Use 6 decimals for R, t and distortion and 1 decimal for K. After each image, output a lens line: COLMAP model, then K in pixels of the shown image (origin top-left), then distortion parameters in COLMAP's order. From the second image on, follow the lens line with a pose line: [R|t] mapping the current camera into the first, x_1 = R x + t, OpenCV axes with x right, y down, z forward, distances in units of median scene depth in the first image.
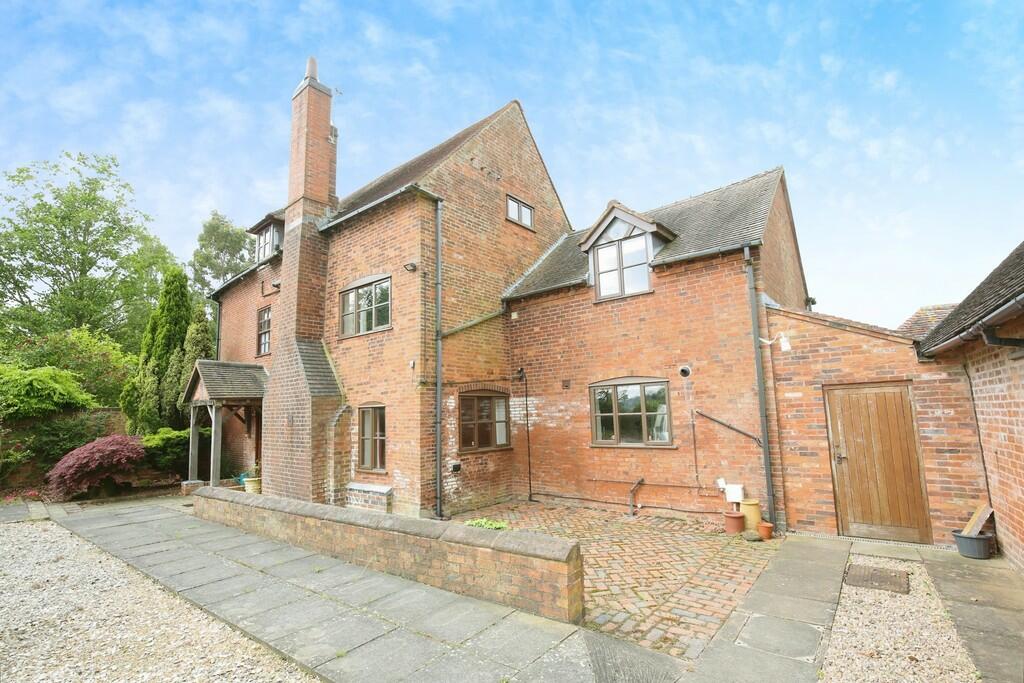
lens RADIAL K [[470.0, 0, 512.0], [0, 470.0, 346.6], [0, 0, 1]] dist [-0.023881, 0.000871]
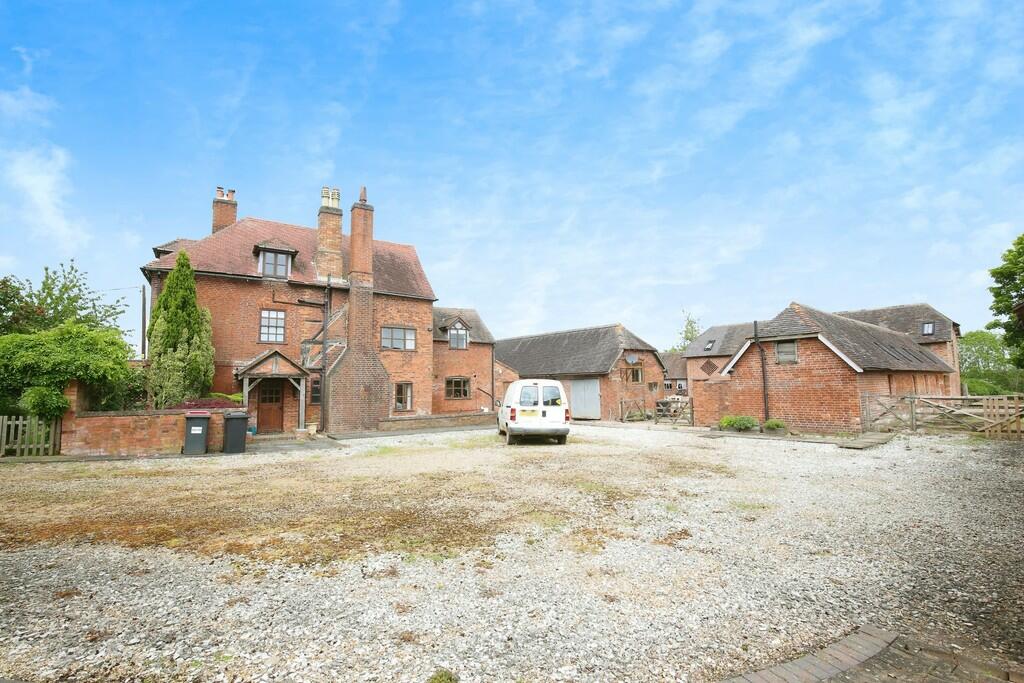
lens RADIAL K [[470.0, 0, 515.7], [0, 470.0, 334.3], [0, 0, 1]] dist [-0.023881, 0.000871]
pose [[0.238219, 0.130105, 0.962457, -2.642640], [-0.134357, 0.985873, -0.100016, 0.053340], [-0.961873, -0.105488, 0.252334, -0.086669]]
